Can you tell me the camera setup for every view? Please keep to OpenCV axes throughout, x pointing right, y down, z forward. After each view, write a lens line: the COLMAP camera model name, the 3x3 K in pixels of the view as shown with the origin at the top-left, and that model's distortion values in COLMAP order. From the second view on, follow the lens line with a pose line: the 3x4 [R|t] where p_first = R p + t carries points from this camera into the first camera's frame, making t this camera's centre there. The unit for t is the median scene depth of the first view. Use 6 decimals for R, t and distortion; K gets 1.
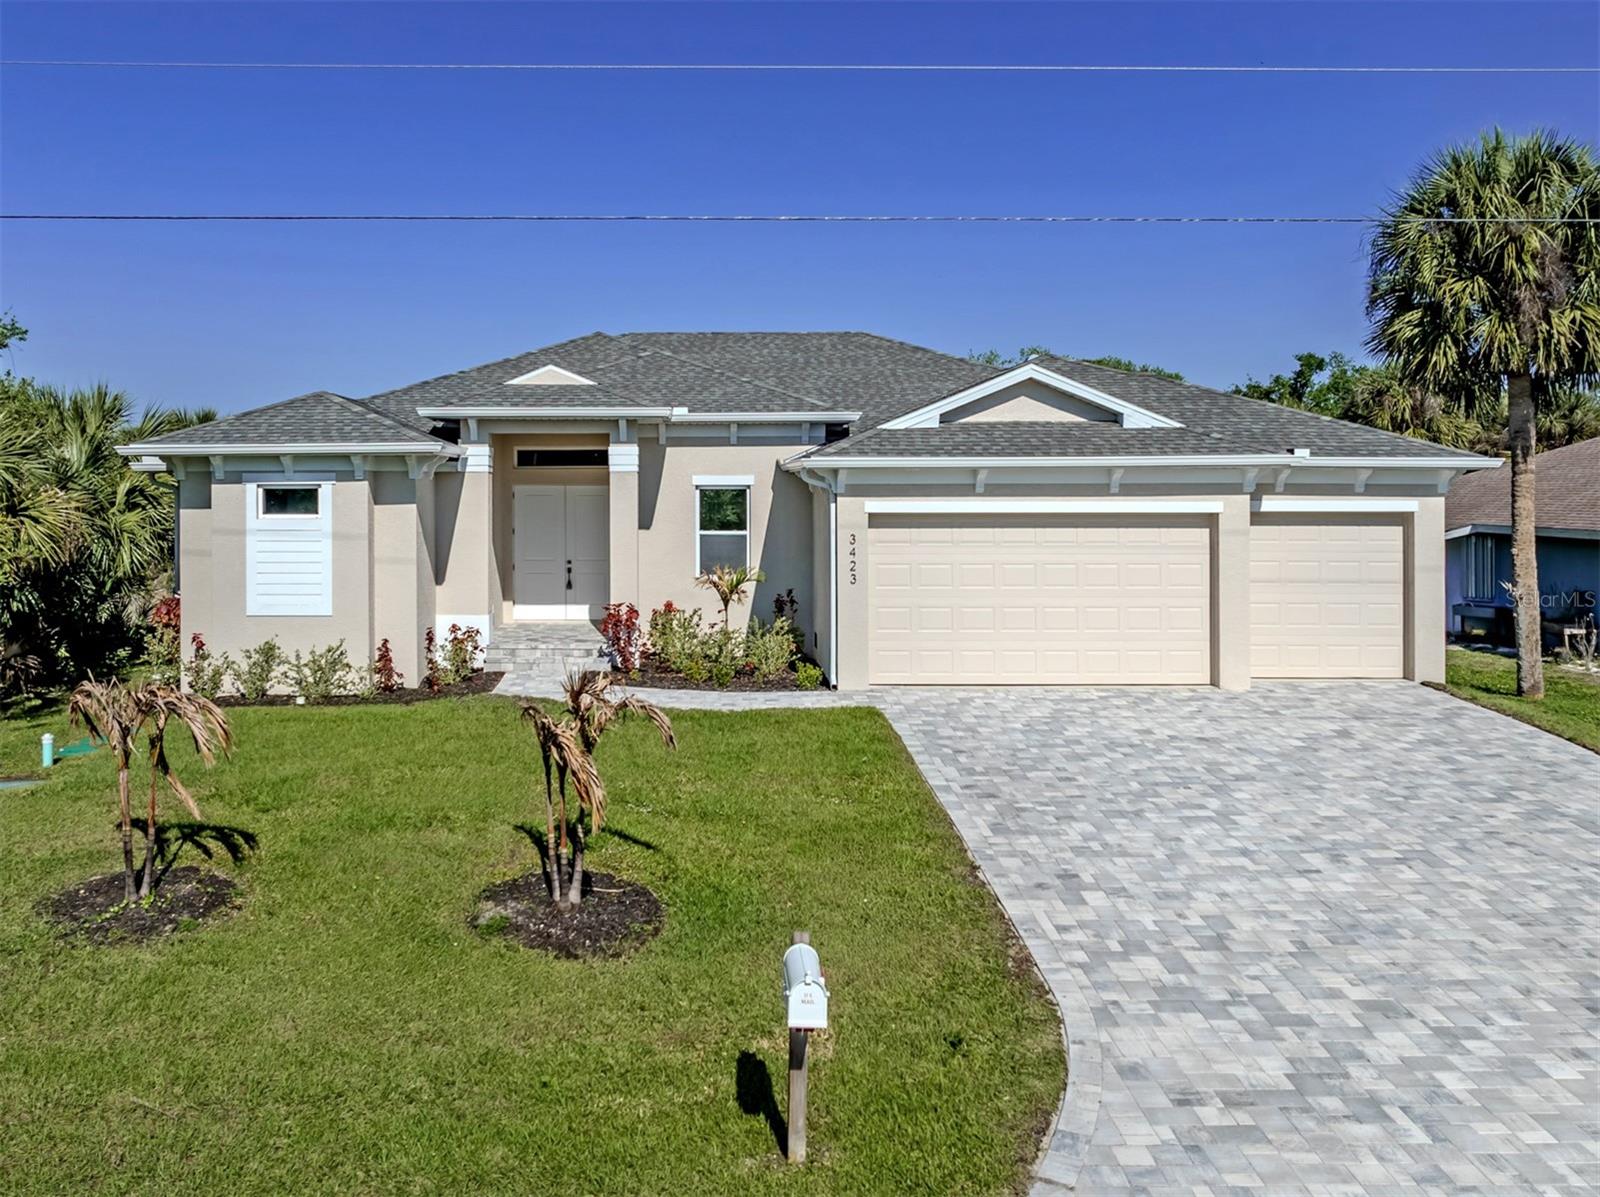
lens RADIAL K [[1391.7, 0, 800.0], [0, 1391.7, 598.5], [0, 0, 1]] dist [-0.025291, 0.000336]
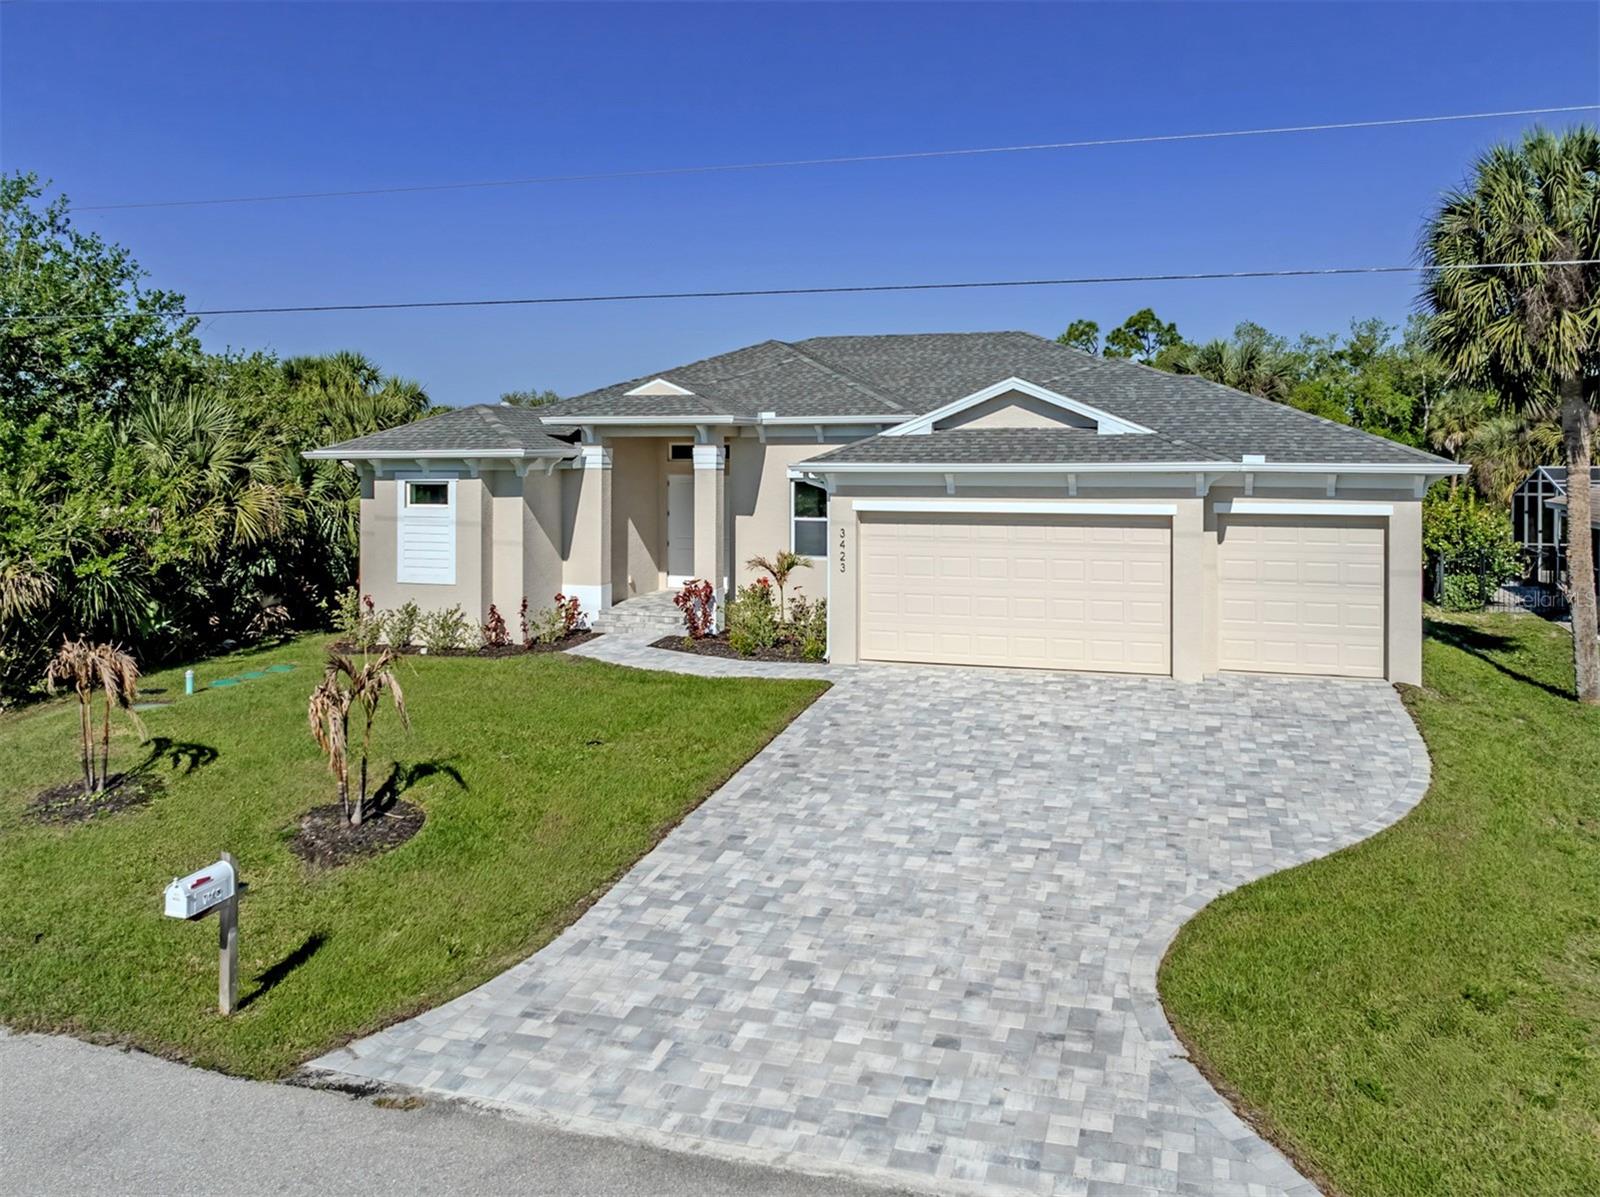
lens RADIAL K [[1282.7, 0, 823.0], [0, 1282.7, 592.5], [0, 0, 1]] dist [-0.026002, 0.007061]
pose [[0.954455, 0.033067, -0.296516, 0.338560], [-0.023627, 0.999095, 0.035365, -0.030774], [0.297417, -0.026748, 0.954373, -0.019058]]
